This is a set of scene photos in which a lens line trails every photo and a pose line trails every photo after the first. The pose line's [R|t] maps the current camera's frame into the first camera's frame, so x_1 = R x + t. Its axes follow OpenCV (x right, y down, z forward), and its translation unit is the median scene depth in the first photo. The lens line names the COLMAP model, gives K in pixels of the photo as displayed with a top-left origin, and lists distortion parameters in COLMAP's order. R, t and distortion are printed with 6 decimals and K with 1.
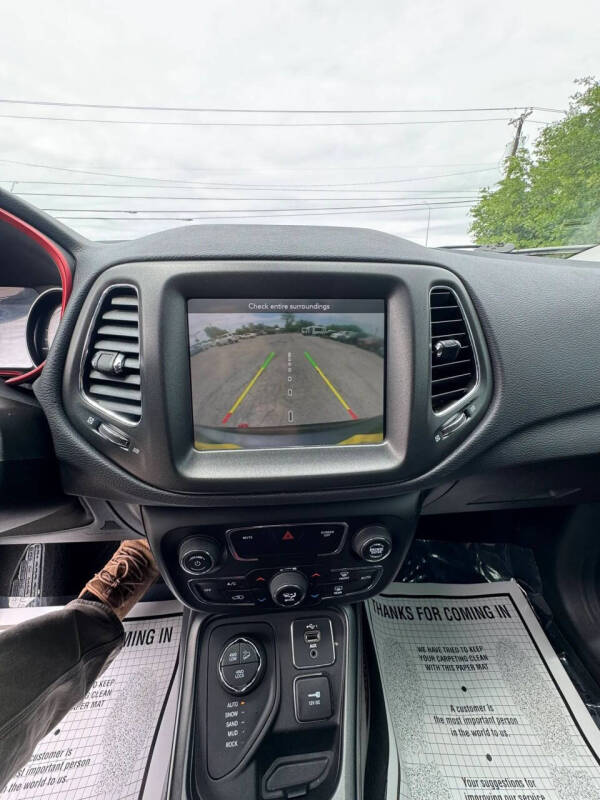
lens RADIAL K [[322.1, 0, 298.5], [0, 322.1, 398.1], [0, 0, 1]] dist [-0.004437, 0.000043]
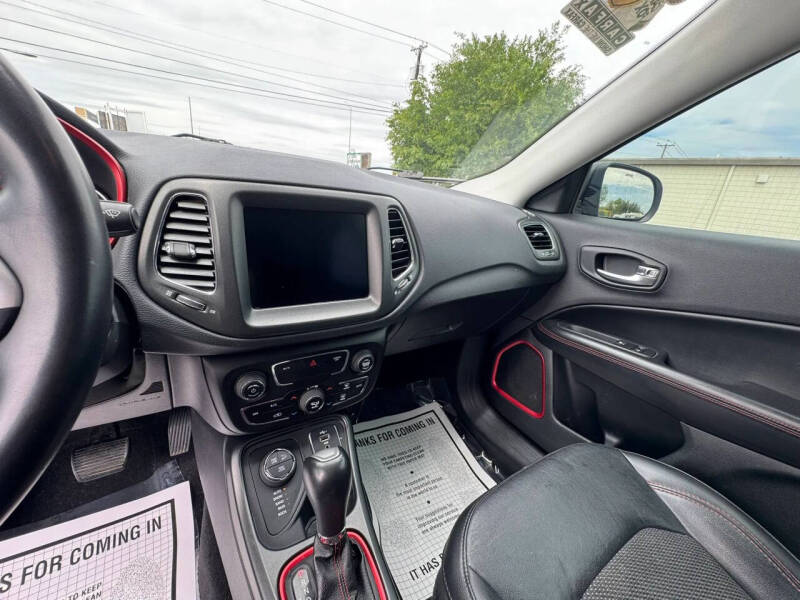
lens RADIAL K [[322.1, 0, 399.0], [0, 322.1, 298.2], [0, 0, 1]] dist [-0.004437, 0.000043]
pose [[0.875042, -0.066386, 0.479473, -0.329328], [0.057527, 0.997793, 0.033164, 0.074151], [-0.480616, -0.001437, 0.876930, -0.464827]]
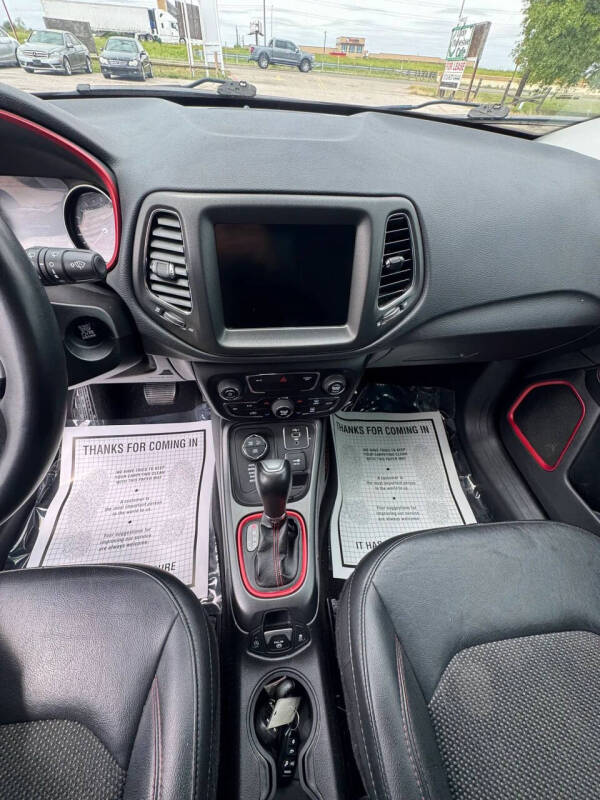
lens RADIAL K [[322.1, 0, 298.7], [0, 322.1, 398.3], [0, 0, 1]] dist [-0.004437, 0.000043]
pose [[0.998484, 0.006847, 0.054622, -0.037099], [-0.030342, 0.896351, 0.442305, -0.184655], [-0.045932, -0.443291, 0.895200, -0.441169]]
